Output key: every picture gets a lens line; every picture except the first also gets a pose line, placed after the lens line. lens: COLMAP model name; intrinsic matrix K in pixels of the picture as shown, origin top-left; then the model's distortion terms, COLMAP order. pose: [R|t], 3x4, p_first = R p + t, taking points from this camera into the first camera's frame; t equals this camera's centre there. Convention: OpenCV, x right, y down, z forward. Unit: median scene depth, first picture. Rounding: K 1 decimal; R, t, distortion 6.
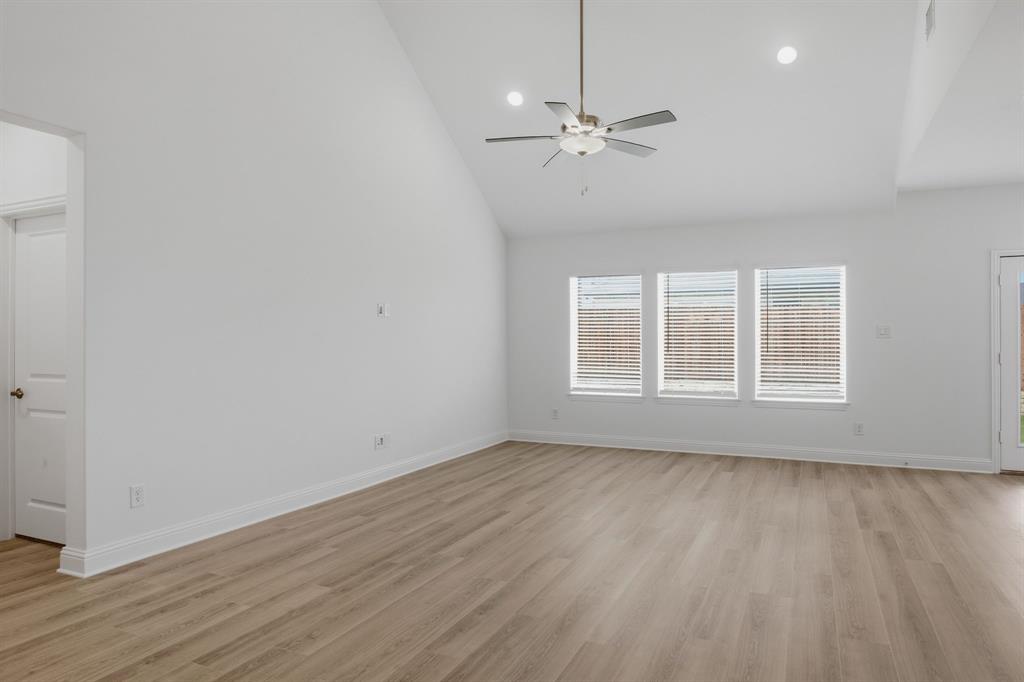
lens RADIAL K [[640.4, 0, 512.0], [0, 640.4, 341.0], [0, 0, 1]] dist [-0.005494, -0.000302]
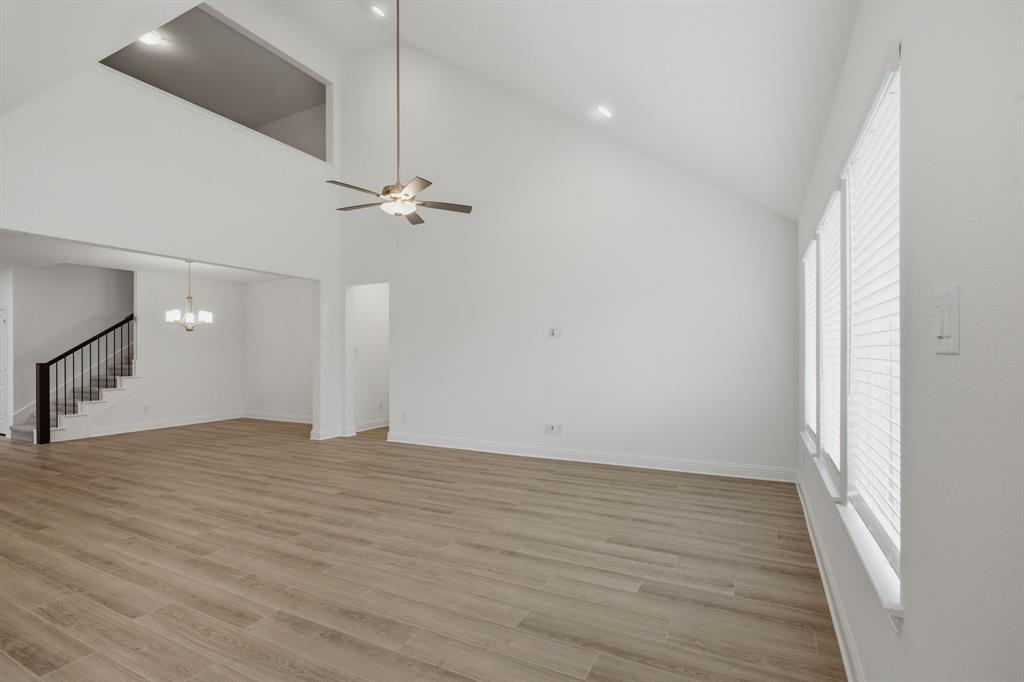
lens RADIAL K [[476.1, 0, 513.2], [0, 476.1, 360.1], [0, 0, 1]] dist [0.000279, -0.000143]
pose [[-0.043825, 0.013573, -0.998947, 1.105323], [0.004623, 0.999900, 0.013383, -0.003724], [0.999029, -0.004032, -0.043883, 1.324438]]
